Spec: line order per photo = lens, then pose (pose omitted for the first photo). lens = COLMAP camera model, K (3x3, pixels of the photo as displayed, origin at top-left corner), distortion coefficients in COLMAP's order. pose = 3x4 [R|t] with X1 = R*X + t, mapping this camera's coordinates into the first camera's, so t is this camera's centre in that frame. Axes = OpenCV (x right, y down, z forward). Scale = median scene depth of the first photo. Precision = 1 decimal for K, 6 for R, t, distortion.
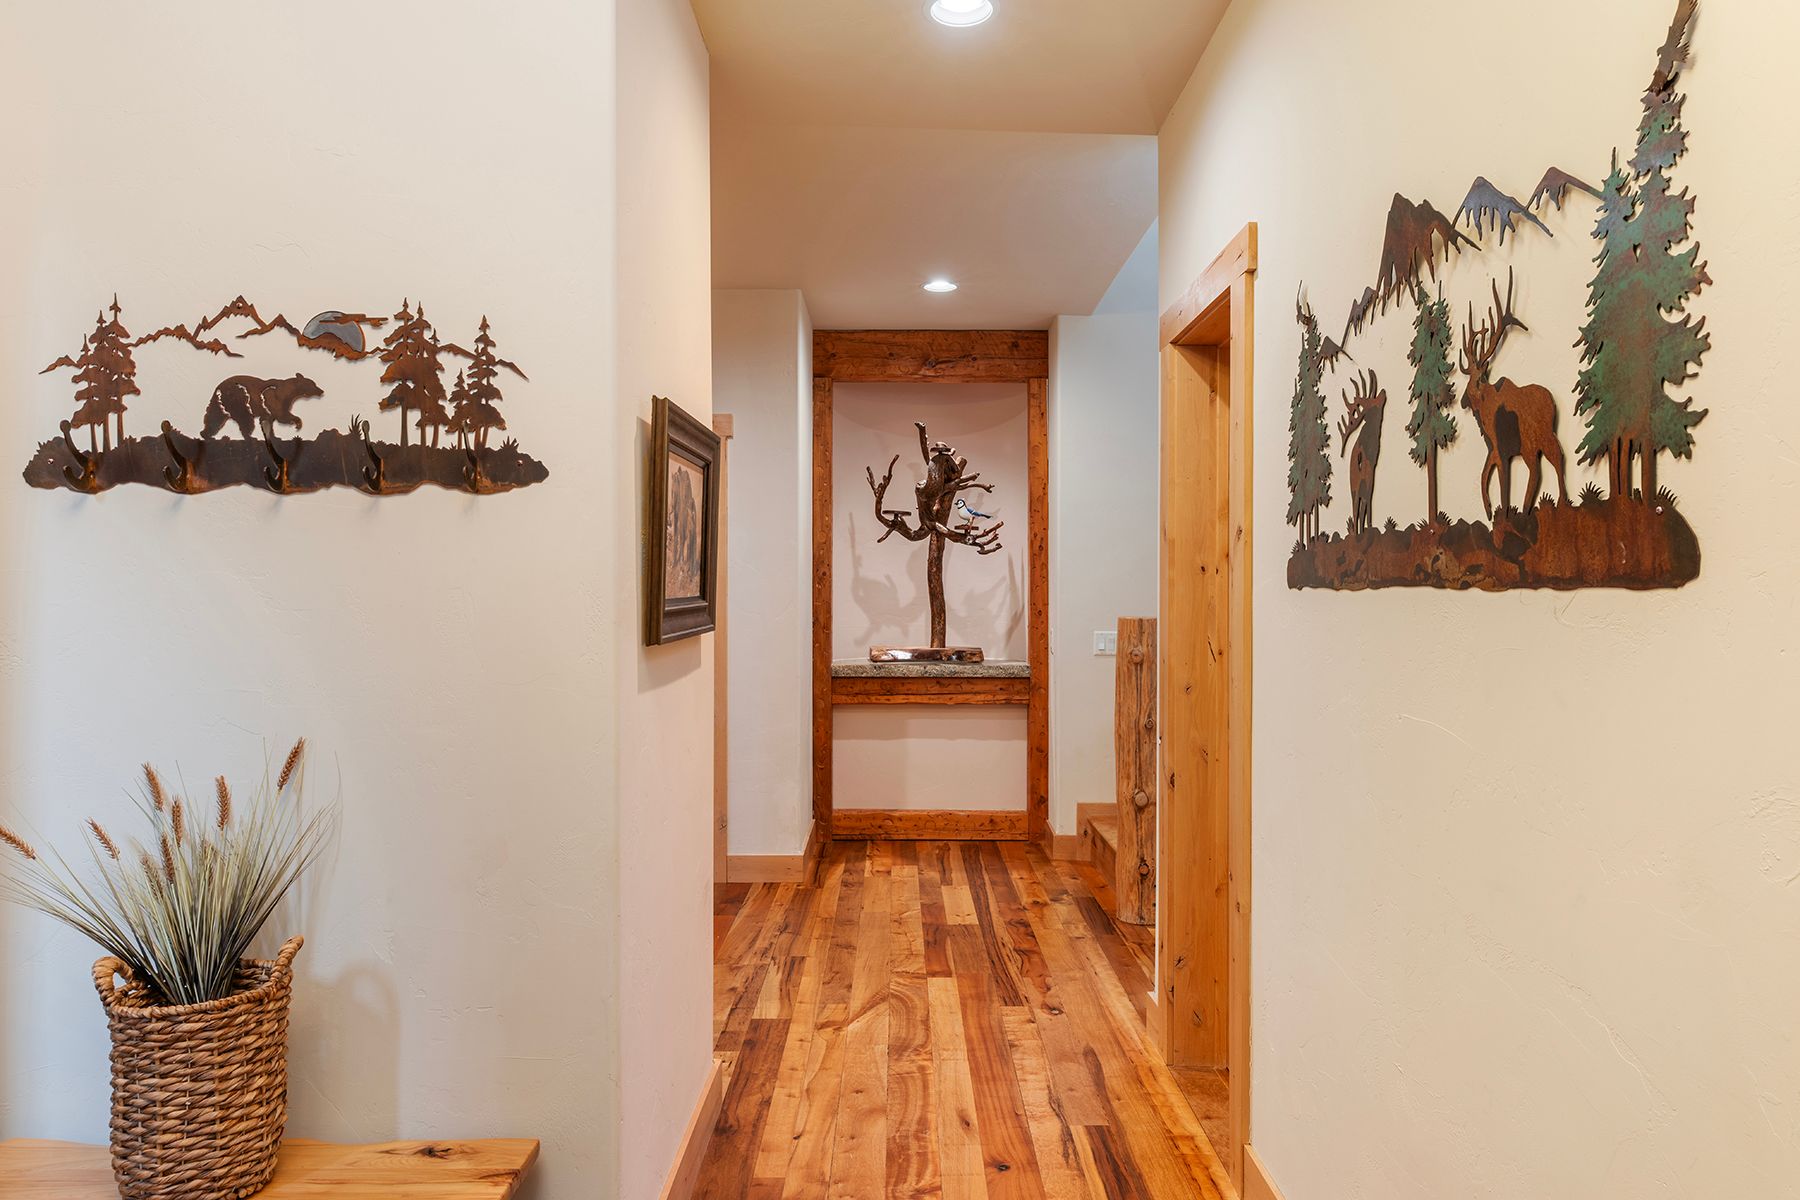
lens RADIAL K [[1192.0, 0, 900.2], [0, 1192.0, 598.8], [0, 0, 1]] dist [0.001346, 0.000032]
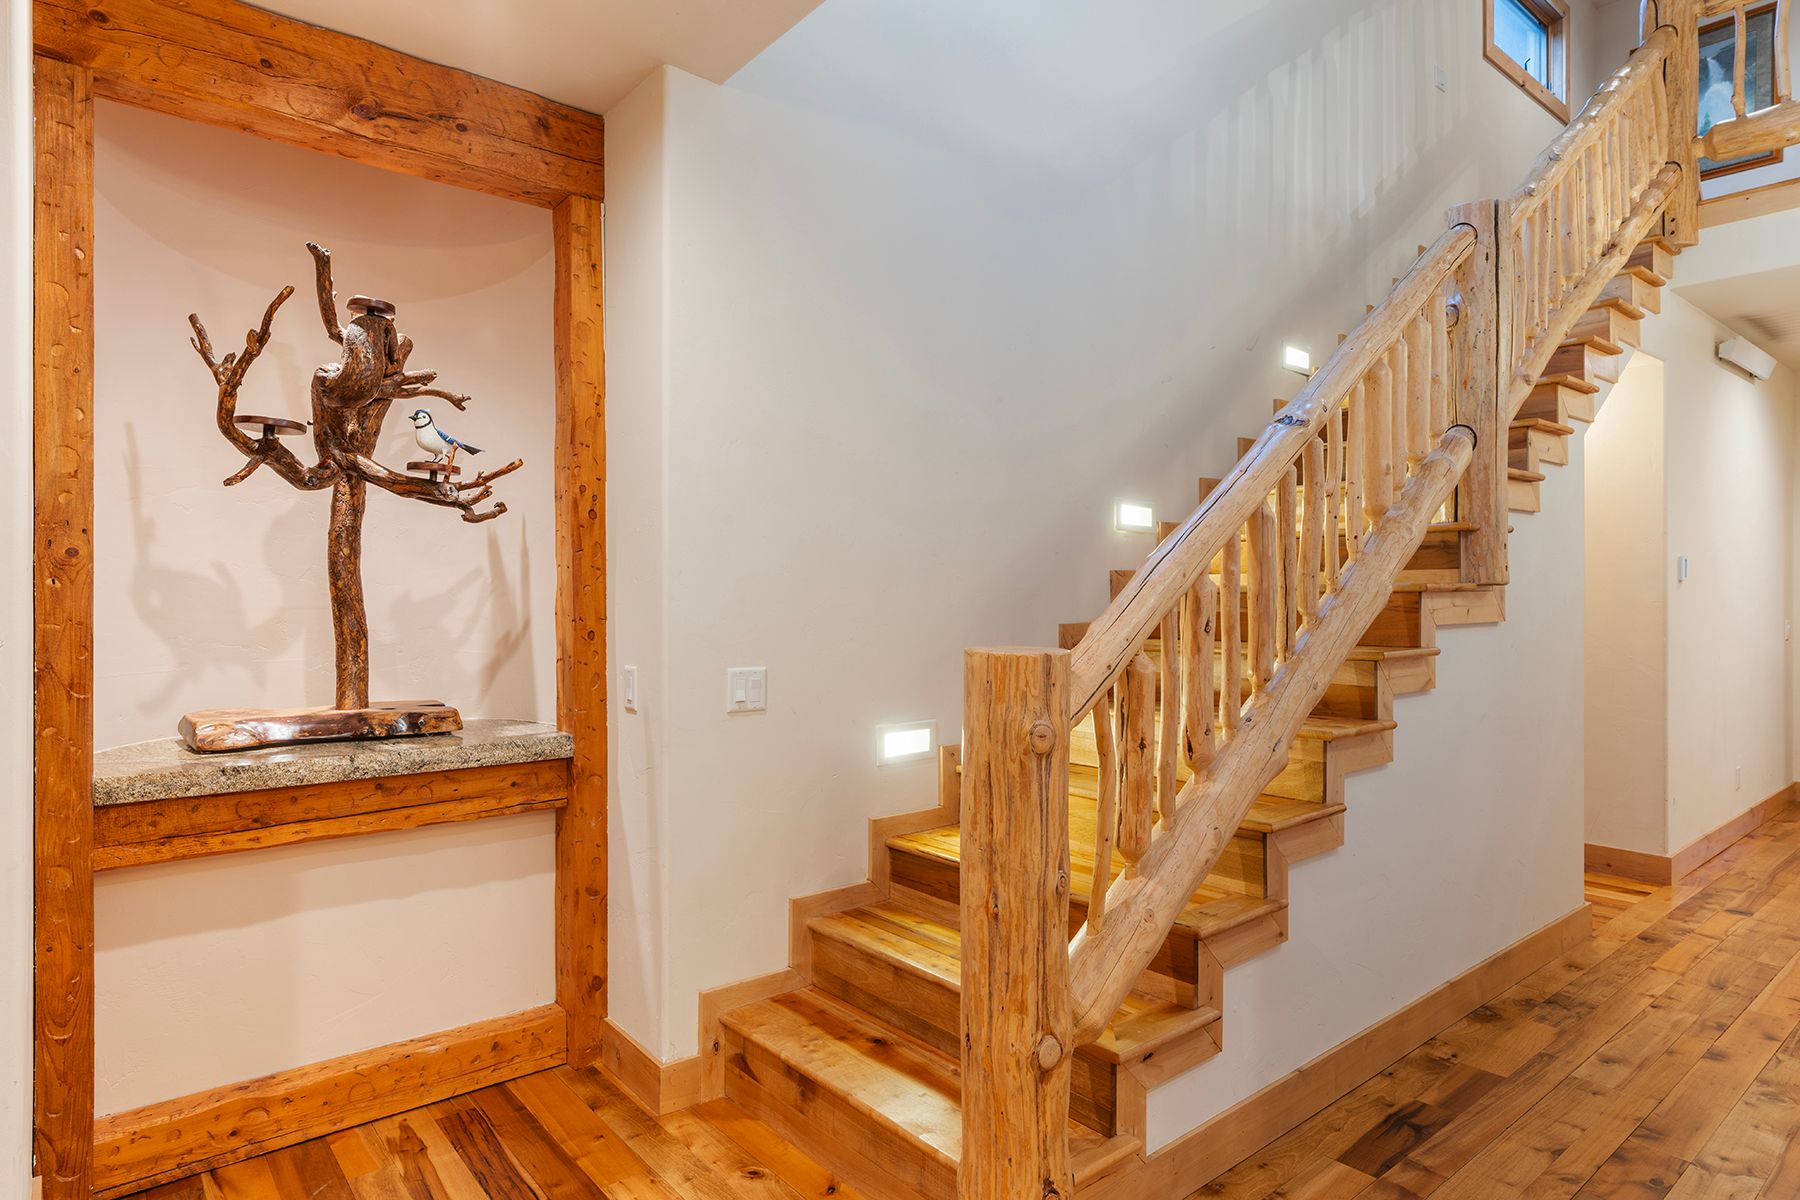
lens RADIAL K [[1016.1, 0, 903.0], [0, 1016.1, 591.1], [0, 0, 1]] dist [-0.004664, 0.004813]
pose [[0.769748, -0.000209, 0.638348, -0.064937], [0.005882, 0.999960, -0.006764, -0.003953], [-0.638321, 0.008961, 0.769718, 0.546823]]
